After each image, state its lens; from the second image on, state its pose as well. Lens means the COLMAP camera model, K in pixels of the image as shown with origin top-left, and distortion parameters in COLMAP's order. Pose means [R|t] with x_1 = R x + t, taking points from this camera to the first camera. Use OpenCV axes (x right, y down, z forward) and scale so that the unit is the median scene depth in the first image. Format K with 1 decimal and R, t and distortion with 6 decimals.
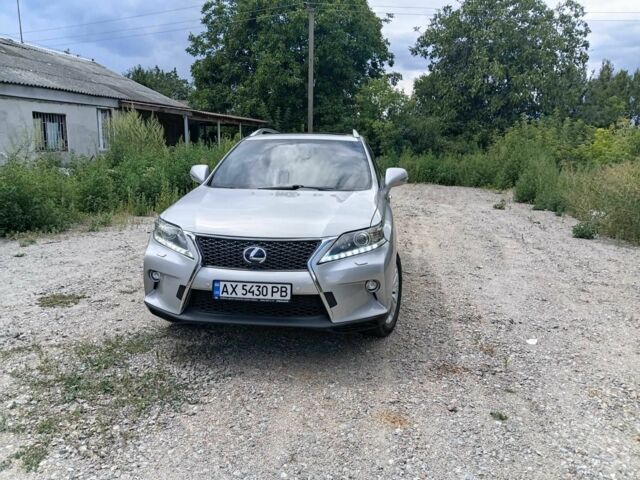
lens RADIAL K [[522.8, 0, 310.1], [0, 522.8, 240.1], [0, 0, 1]] dist [-0.004814, -0.014256]
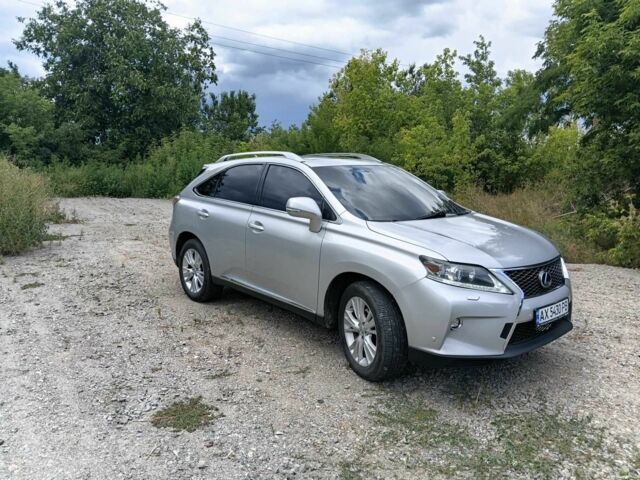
lens RADIAL K [[522.8, 0, 310.1], [0, 522.8, 240.1], [0, 0, 1]] dist [-0.004814, -0.014256]
pose [[0.645862, -0.121018, 0.753802, -0.236424], [0.125712, 0.990737, 0.051346, -0.032838], [-0.753033, 0.061599, 0.655093, 0.120979]]
